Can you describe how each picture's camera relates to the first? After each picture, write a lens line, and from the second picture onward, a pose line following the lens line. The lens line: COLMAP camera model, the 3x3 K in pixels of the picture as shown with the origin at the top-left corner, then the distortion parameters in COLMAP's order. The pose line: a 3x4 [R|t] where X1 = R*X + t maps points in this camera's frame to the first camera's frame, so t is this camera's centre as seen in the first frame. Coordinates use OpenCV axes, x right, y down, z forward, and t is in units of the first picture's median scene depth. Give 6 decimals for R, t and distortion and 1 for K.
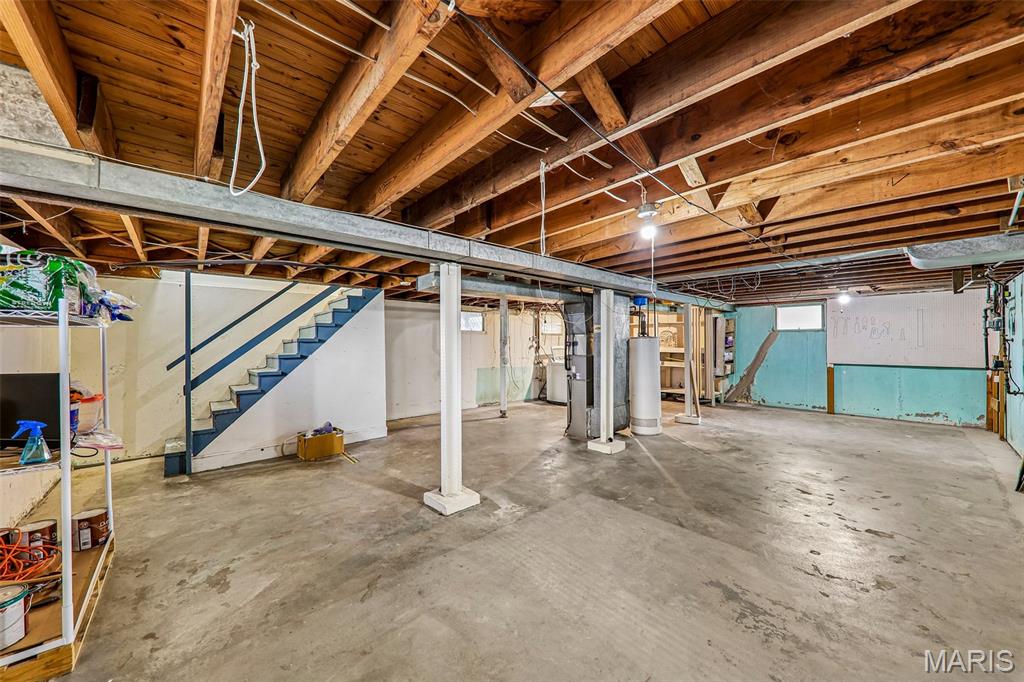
lens RADIAL K [[366.9, 0, 512.6], [0, 366.9, 342.0], [0, 0, 1]] dist [0.000251, -0.000207]
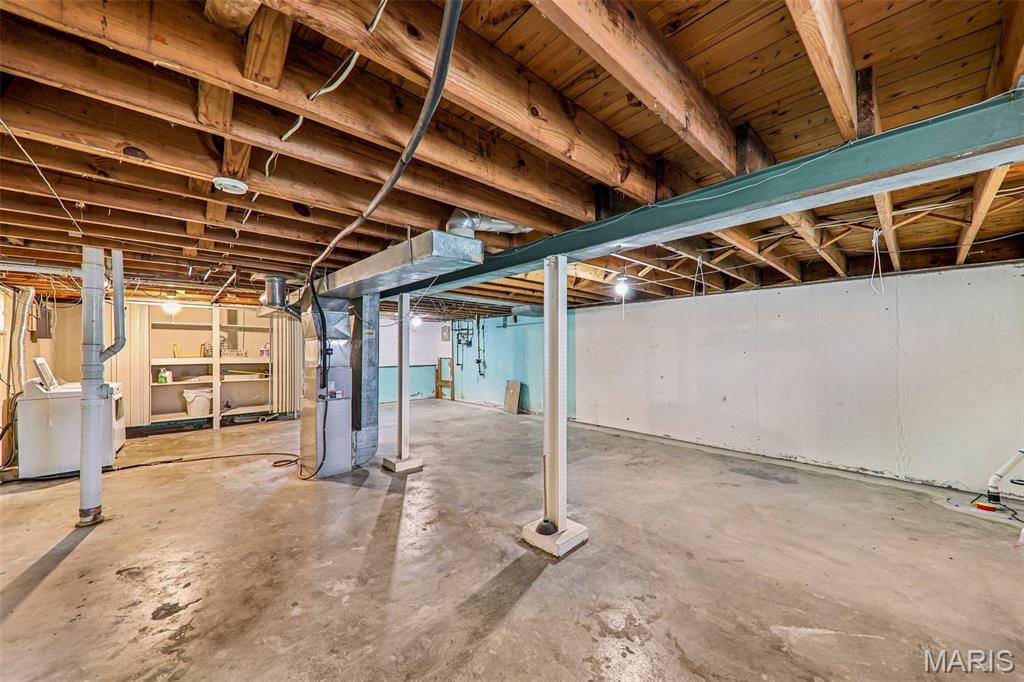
lens RADIAL K [[366.9, 0, 512.6], [0, 366.9, 342.0], [0, 0, 1]] dist [0.000251, -0.000207]
pose [[-0.012781, 0.024091, 0.999628, -0.973514], [0.001998, 0.999708, -0.024067, 0.005743], [-0.999916, 0.001689, -0.012825, 1.057742]]
